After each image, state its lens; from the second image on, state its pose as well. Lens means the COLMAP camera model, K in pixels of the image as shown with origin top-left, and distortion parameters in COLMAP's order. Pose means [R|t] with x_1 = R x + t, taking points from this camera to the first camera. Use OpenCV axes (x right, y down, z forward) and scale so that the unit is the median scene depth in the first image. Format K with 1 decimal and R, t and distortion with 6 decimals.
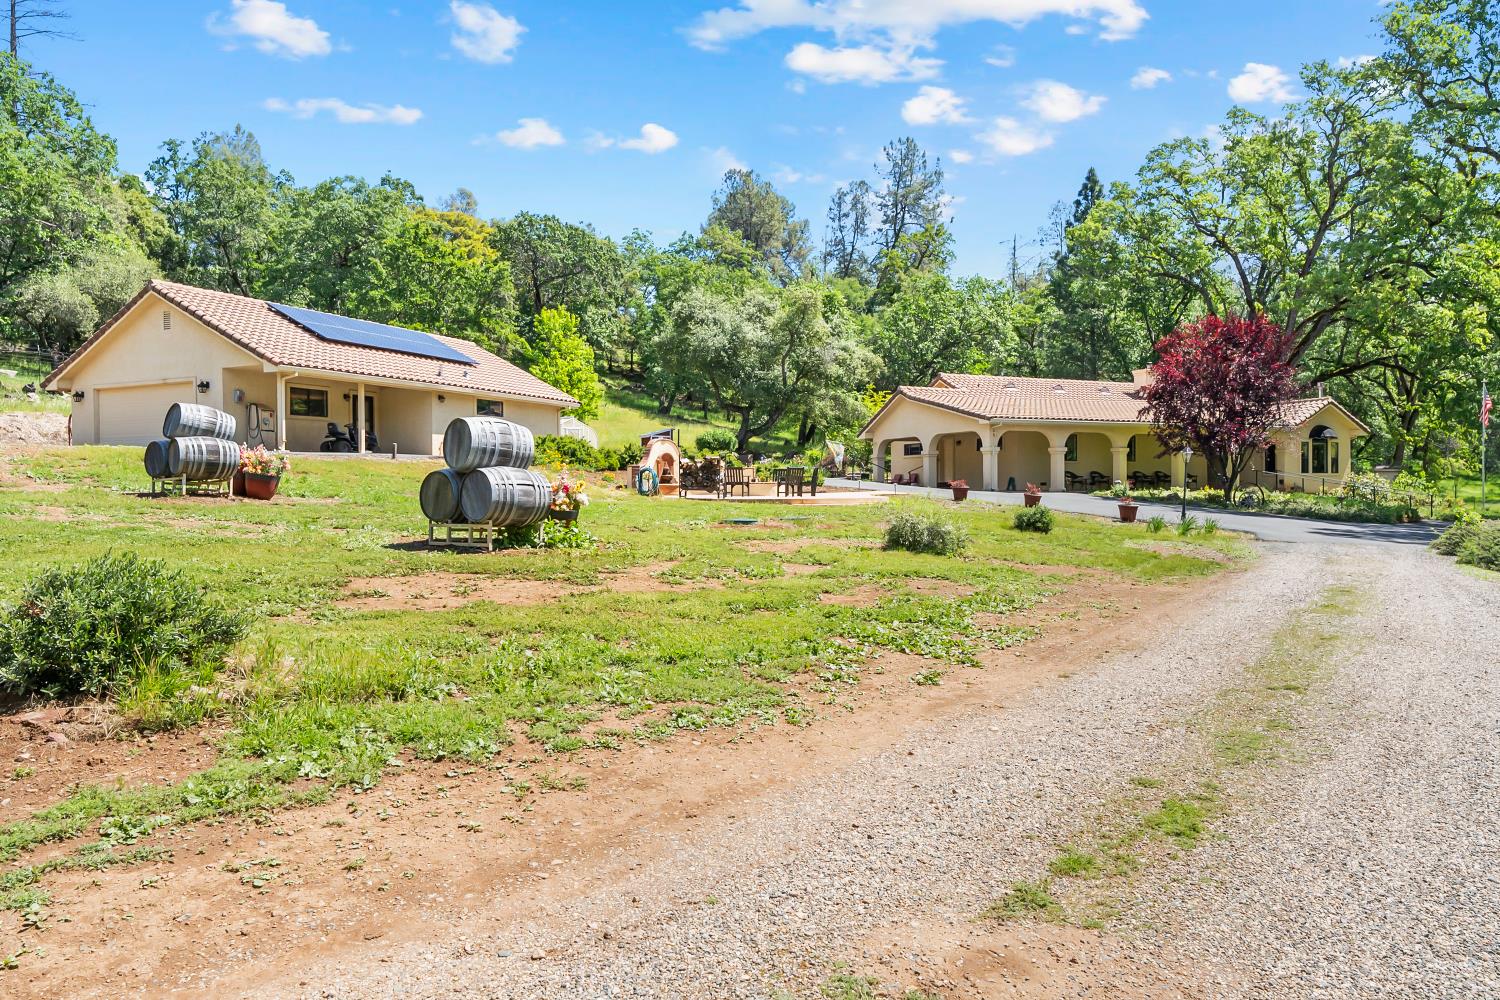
lens RADIAL K [[972.5, 0, 750.0], [0, 972.5, 500.0], [0, 0, 1]] dist [0.000163, -0.000739]
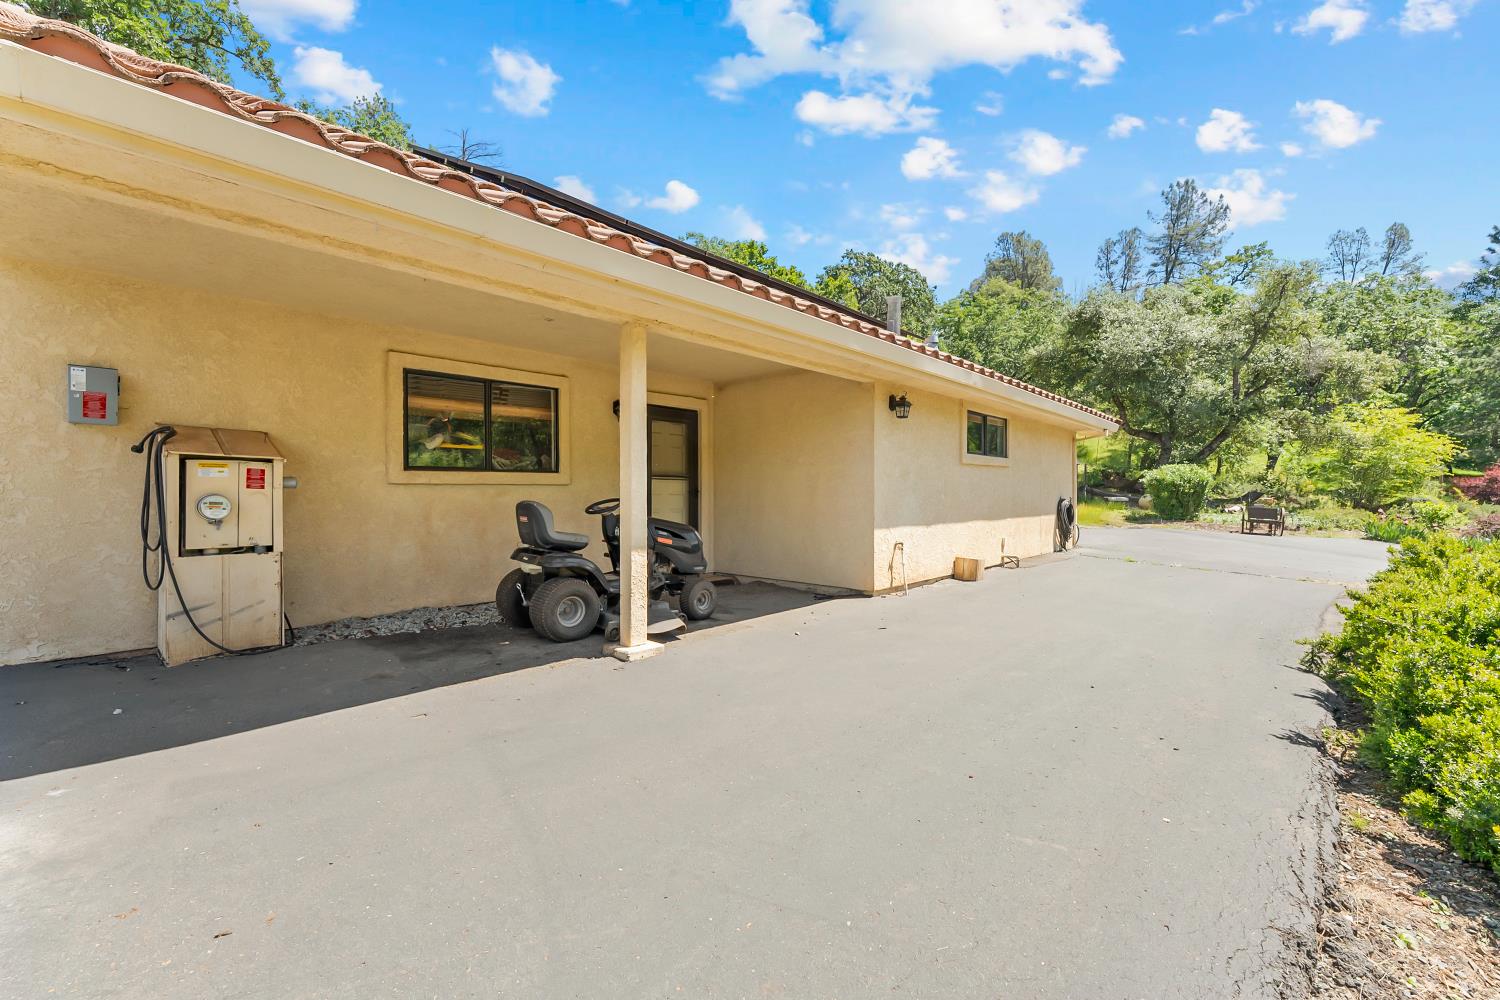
lens RADIAL K [[599.6, 0, 750.0], [0, 599.6, 500.0], [0, 0, 1]] dist [0.001118, 0.000151]
pose [[0.952610, 0.008967, -0.304064, -0.321808], [-0.008818, 0.999959, 0.001863, -0.078708], [0.304068, 0.000907, 0.952650, 0.848879]]
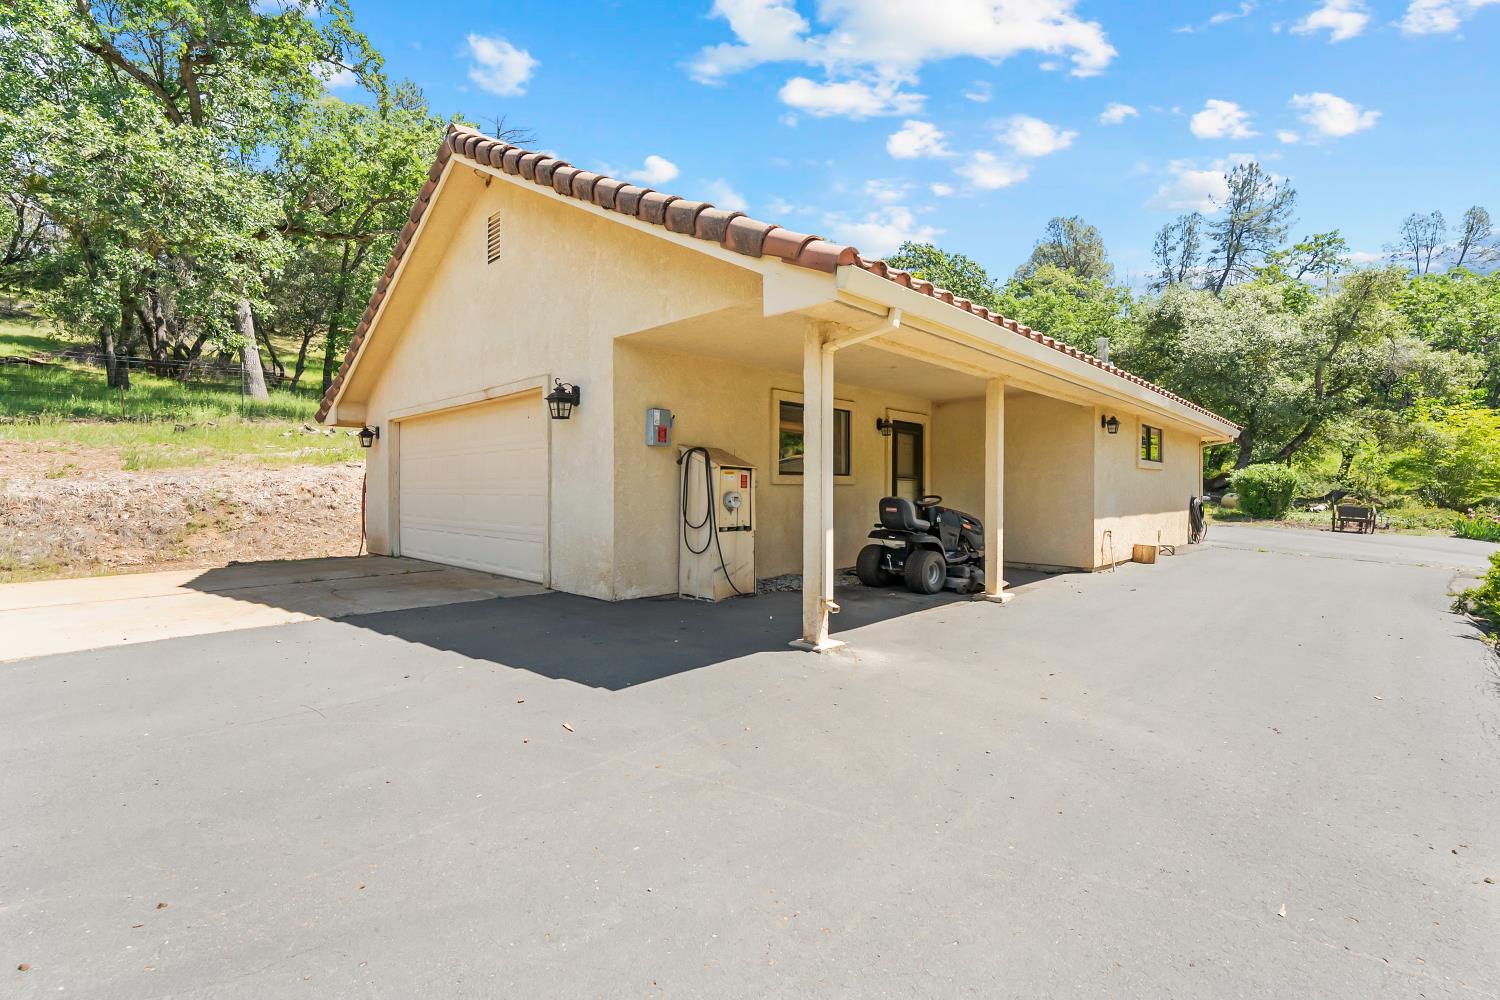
lens RADIAL K [[644.1, 0, 750.0], [0, 644.1, 500.0], [0, 0, 1]] dist [-0.007753, 0.003817]
pose [[0.946292, 0.014191, -0.323000, -0.393336], [-0.012906, 0.999898, 0.006120, -0.077366], [0.323054, -0.001622, 0.946379, 0.742542]]
